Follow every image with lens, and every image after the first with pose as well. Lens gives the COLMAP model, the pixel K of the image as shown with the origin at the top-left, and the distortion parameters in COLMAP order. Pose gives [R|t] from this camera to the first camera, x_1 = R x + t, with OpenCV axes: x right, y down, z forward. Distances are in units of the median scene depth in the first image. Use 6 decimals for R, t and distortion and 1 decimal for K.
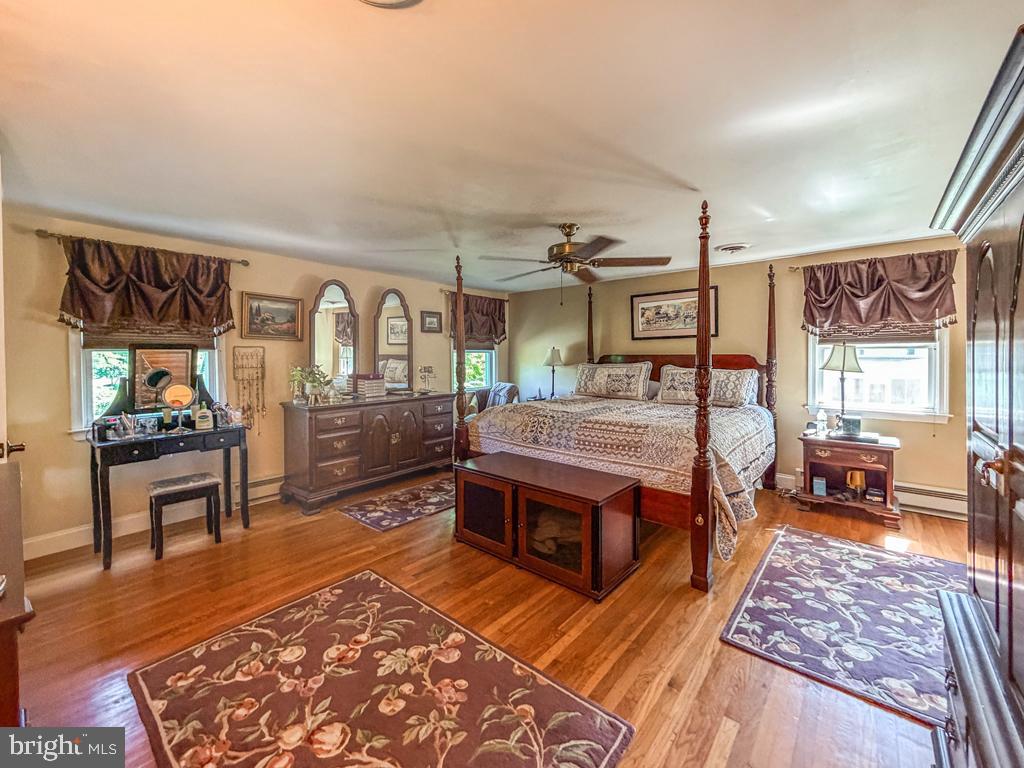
lens RADIAL K [[420.6, 0, 515.1], [0, 420.6, 359.6], [0, 0, 1]] dist [0.002725, -0.001092]
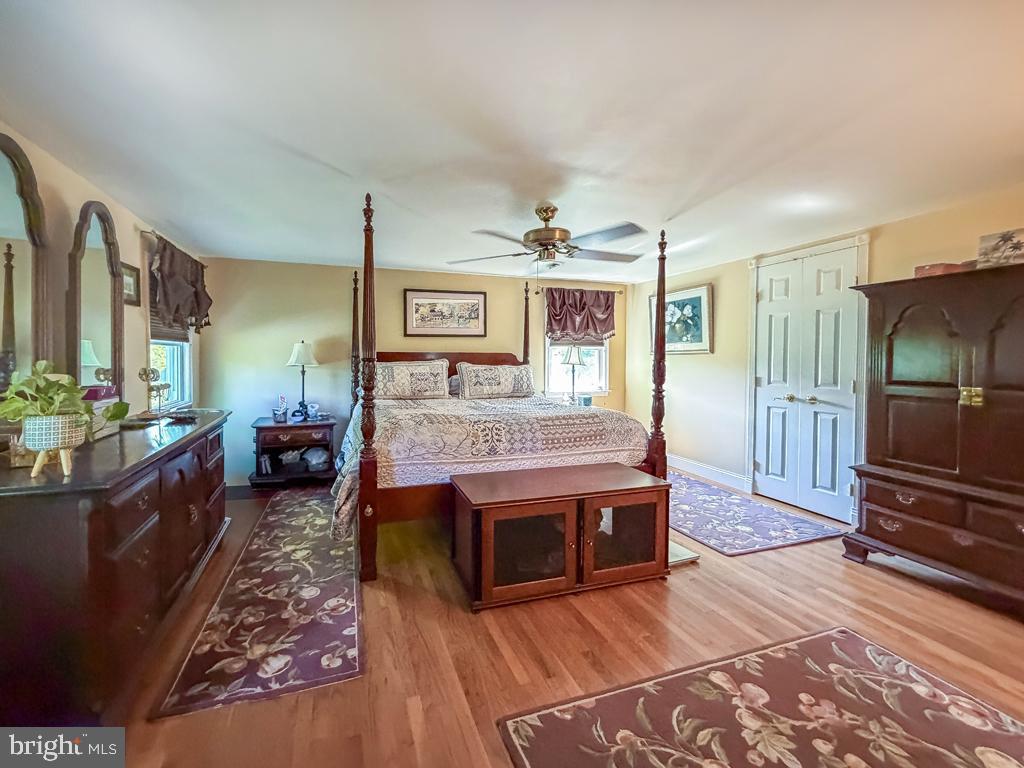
lens RADIAL K [[420.6, 0, 471.0], [0, 420.6, 361.7], [0, 0, 1]] dist [0.002725, -0.001092]
pose [[0.530610, -0.003662, 0.847608, -0.653403], [0.002940, 0.999993, 0.002480, 0.011810], [-0.847611, 0.001177, 0.530617, 0.567462]]
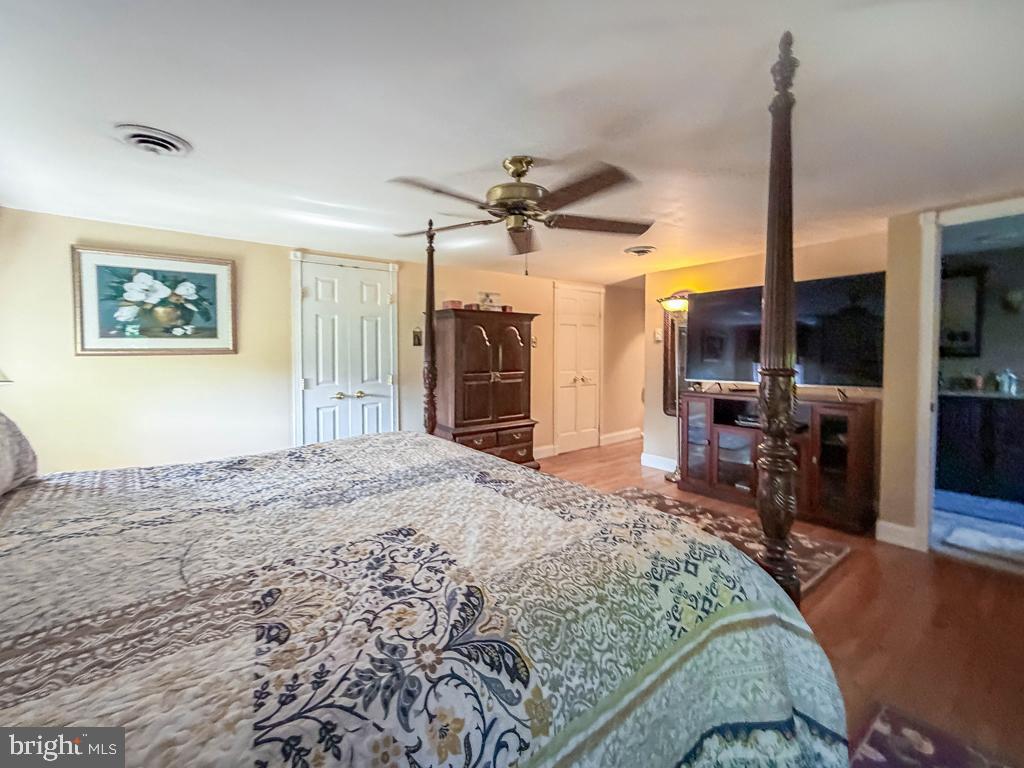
lens RADIAL K [[420.6, 0, 514.6], [0, 420.6, 364.3], [0, 0, 1]] dist [0.002725, -0.001092]
pose [[-0.977805, 0.005224, 0.209451, -0.003103], [0.012664, 0.999335, 0.034192, -0.009353], [-0.209133, 0.036086, -0.977221, 1.469501]]
